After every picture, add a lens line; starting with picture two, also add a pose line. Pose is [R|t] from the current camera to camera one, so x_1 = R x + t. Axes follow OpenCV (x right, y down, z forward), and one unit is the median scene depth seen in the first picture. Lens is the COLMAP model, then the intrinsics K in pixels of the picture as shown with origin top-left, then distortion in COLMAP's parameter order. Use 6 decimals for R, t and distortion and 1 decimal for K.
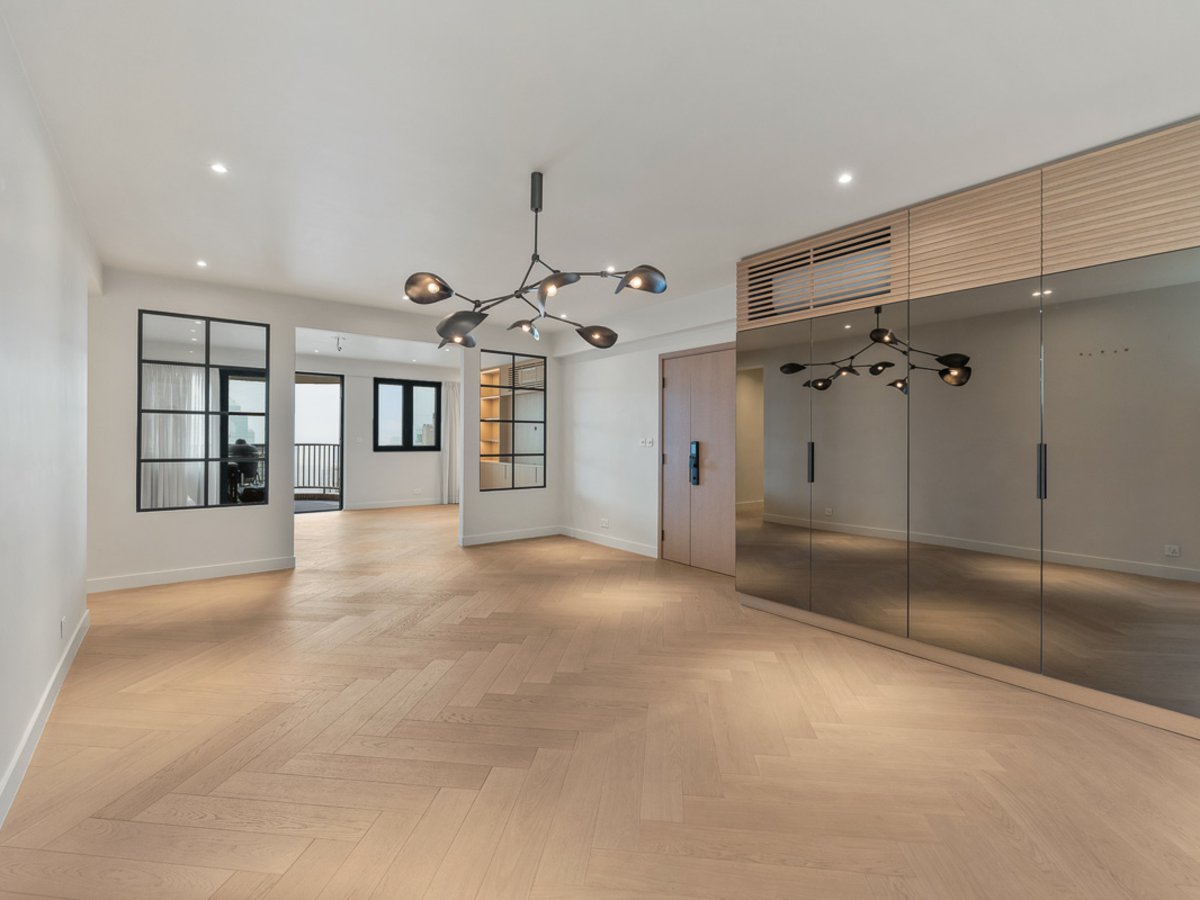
lens RADIAL K [[543.3, 0, 604.7], [0, 543.3, 446.8], [0, 0, 1]] dist [0.020384, -0.000526]
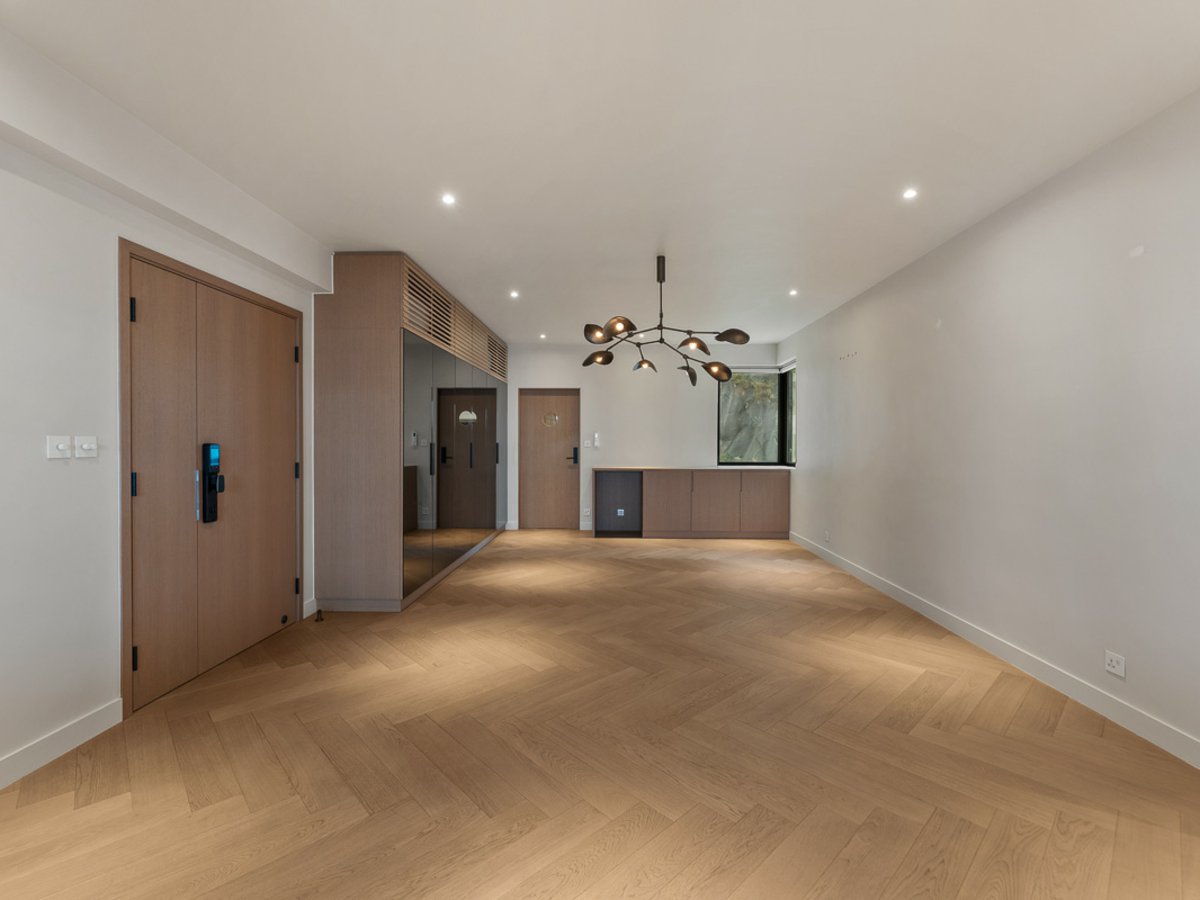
lens RADIAL K [[543.3, 0, 604.7], [0, 543.3, 446.8], [0, 0, 1]] dist [0.020384, -0.000526]
pose [[-0.772649, -0.018393, 0.634567, -0.391033], [-0.007325, 0.999772, 0.020060, -0.016663], [-0.634791, 0.010851, -0.772608, 0.923330]]
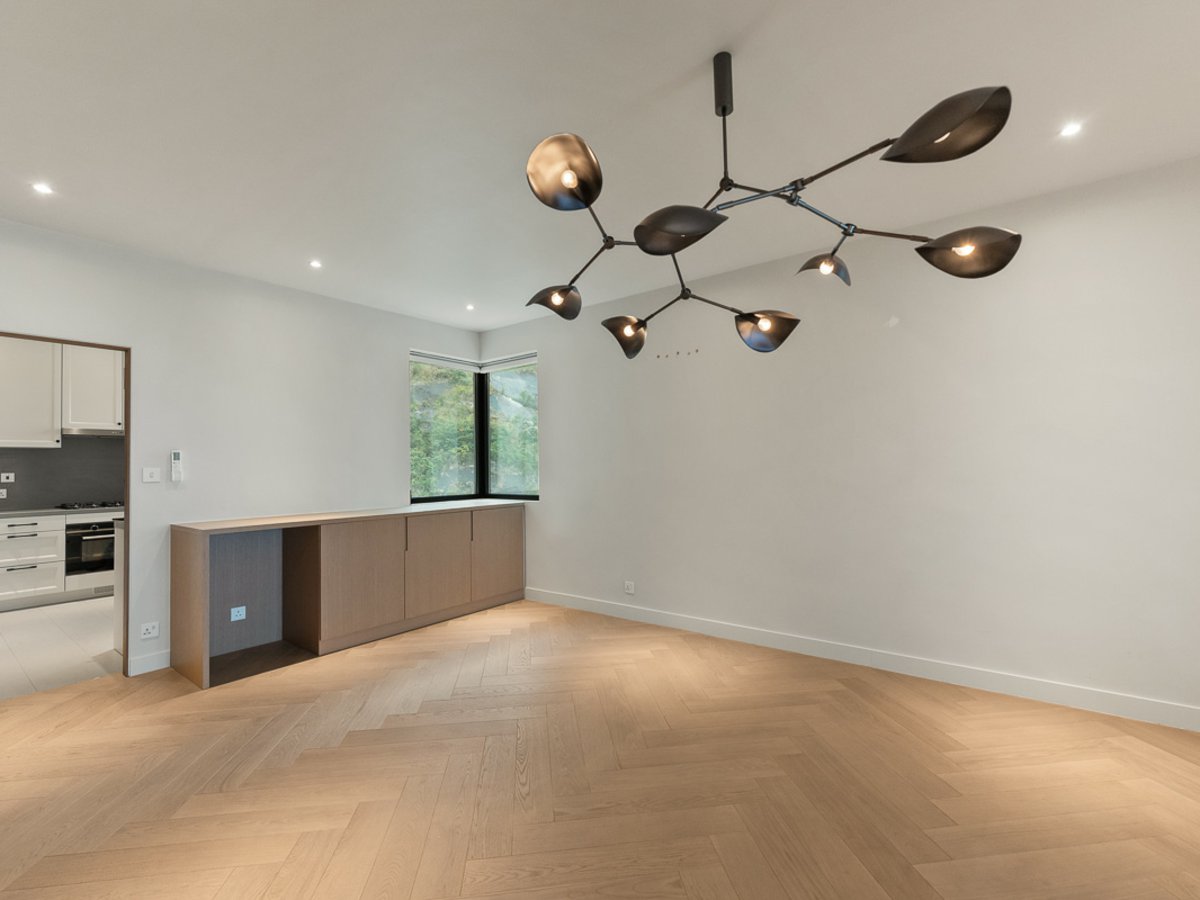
lens RADIAL K [[541.5, 0, 601.0], [0, 541.5, 455.2], [0, 0, 1]] dist [0.001503, -0.000094]
pose [[-0.969185, -0.002186, -0.246325, 0.071392], [0.002367, 0.999832, -0.018189, -0.008210], [0.246323, -0.018212, -0.969017, 0.662671]]
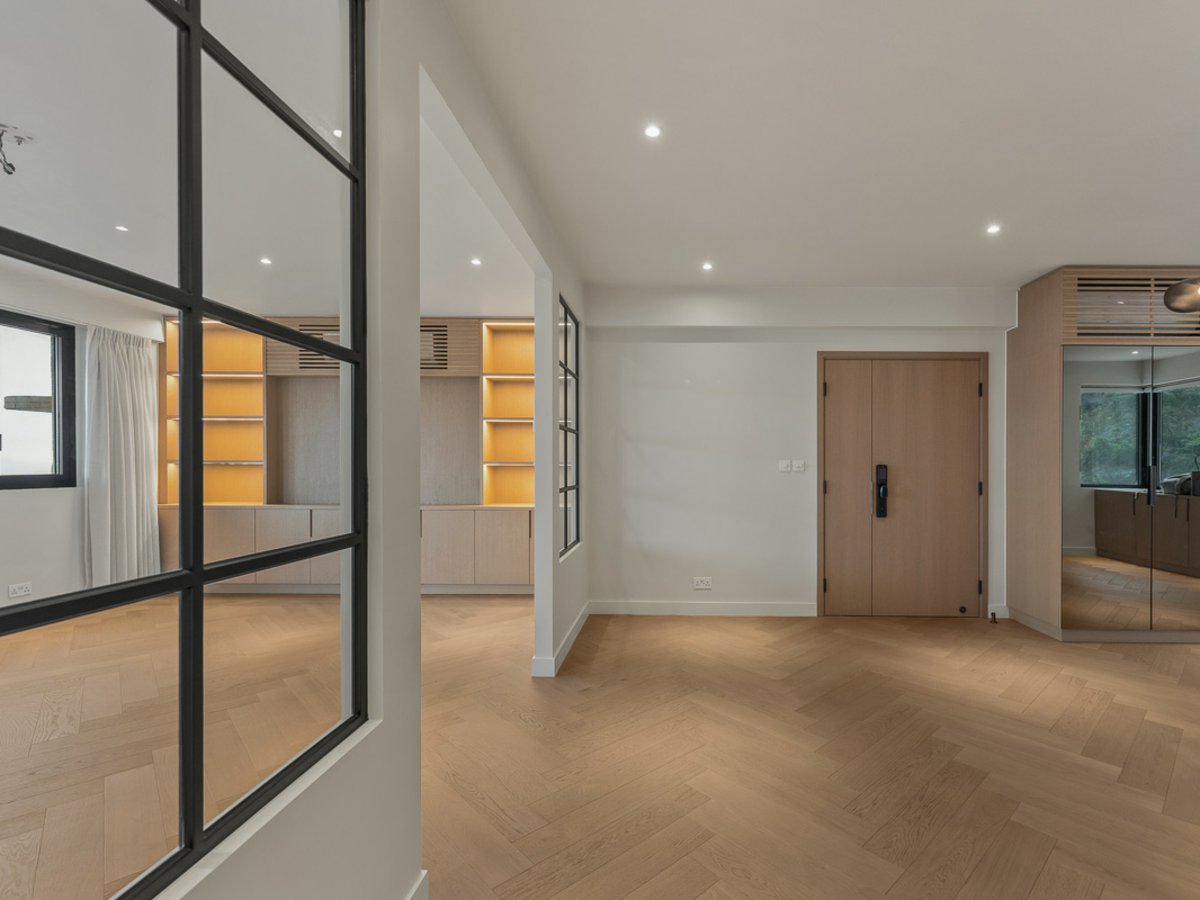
lens RADIAL K [[521.7, 0, 622.6], [0, 521.7, 462.5], [0, 0, 1]] dist [-0.001158, -0.000420]
pose [[0.629907, -0.007954, 0.776630, -0.547587], [0.006046, 0.999967, 0.005337, -0.015769], [-0.776647, 0.001334, 0.629934, 0.632111]]
